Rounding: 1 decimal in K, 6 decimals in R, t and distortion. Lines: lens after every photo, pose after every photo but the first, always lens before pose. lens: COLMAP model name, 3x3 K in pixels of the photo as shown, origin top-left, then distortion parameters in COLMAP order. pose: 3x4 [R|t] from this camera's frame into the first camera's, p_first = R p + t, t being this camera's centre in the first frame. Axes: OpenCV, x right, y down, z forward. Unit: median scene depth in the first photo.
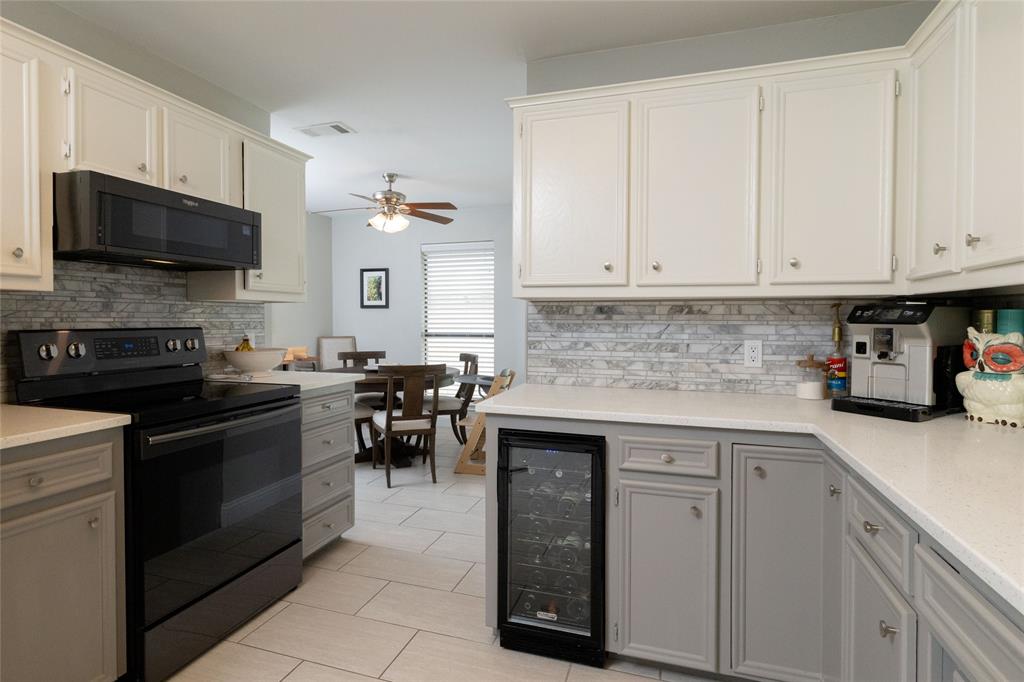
lens RADIAL K [[534.8, 0, 503.6], [0, 534.8, 331.7], [0, 0, 1]] dist [0.002823, 0.001227]
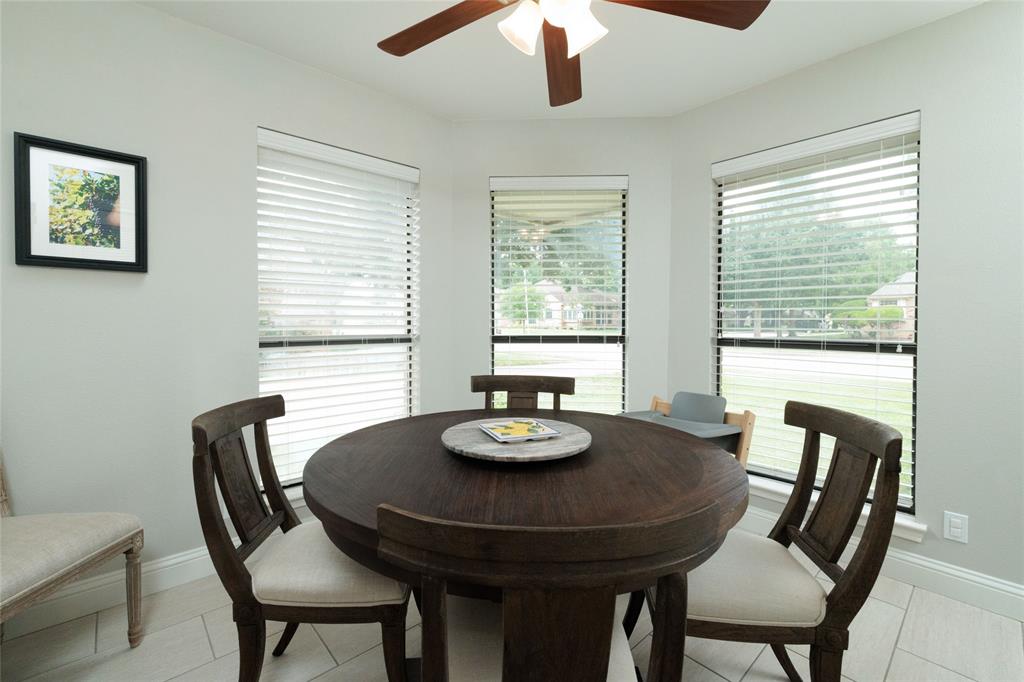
lens RADIAL K [[440.7, 0, 497.8], [0, 440.7, 326.1], [0, 0, 1]] dist [-0.001615, 0.001045]
pose [[0.509266, -0.008339, 0.860569, -0.874901], [0.018488, 0.999828, -0.001252, -0.010305], [-0.860411, 0.016548, 0.509332, 1.643862]]
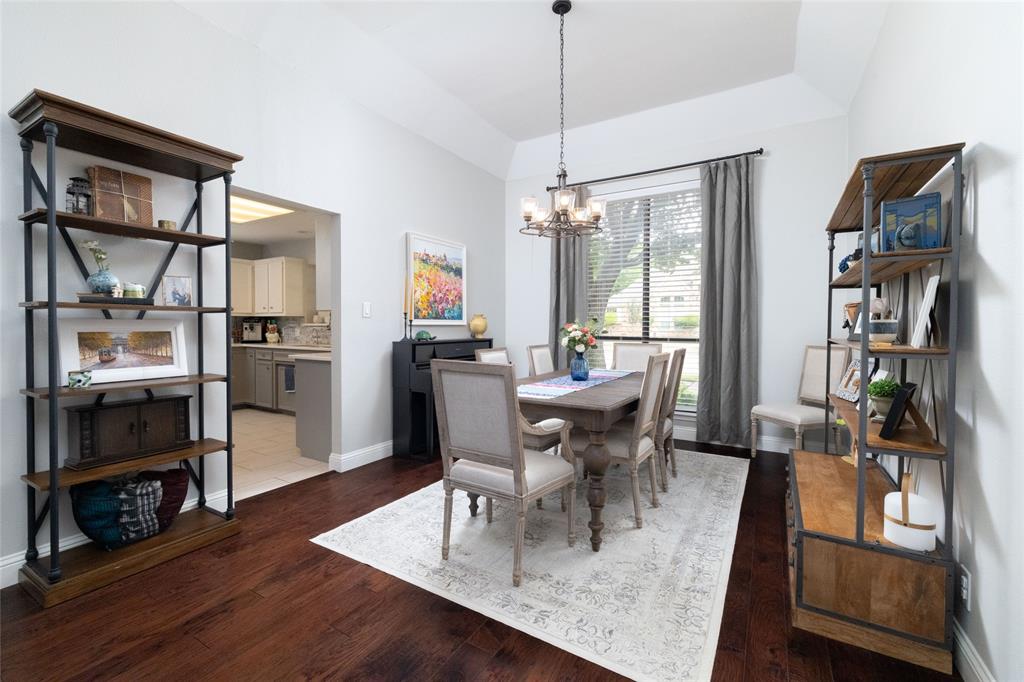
lens RADIAL K [[440.7, 0, 500.5], [0, 440.7, 331.4], [0, 0, 1]] dist [-0.001615, 0.001045]
pose [[0.237434, -0.015432, 0.971281, -1.713317], [0.022647, 0.999690, 0.010347, 0.047230], [-0.971140, 0.019540, 0.237710, -1.364973]]
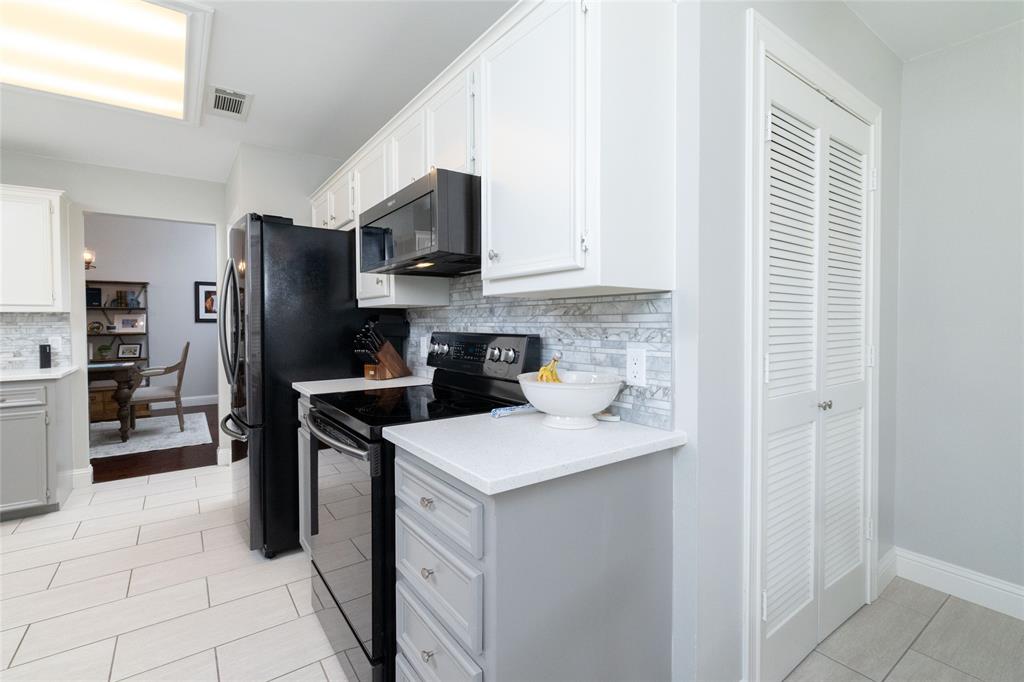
lens RADIAL K [[465.0, 0, 511.4], [0, 465.0, 336.6], [0, 0, 1]] dist [0.000582, 0.002166]
pose [[-0.589014, 0.022718, -0.807804, -0.029251], [-0.017646, 0.999005, 0.040962, -0.033593], [0.807930, 0.038381, -0.588027, 1.440992]]
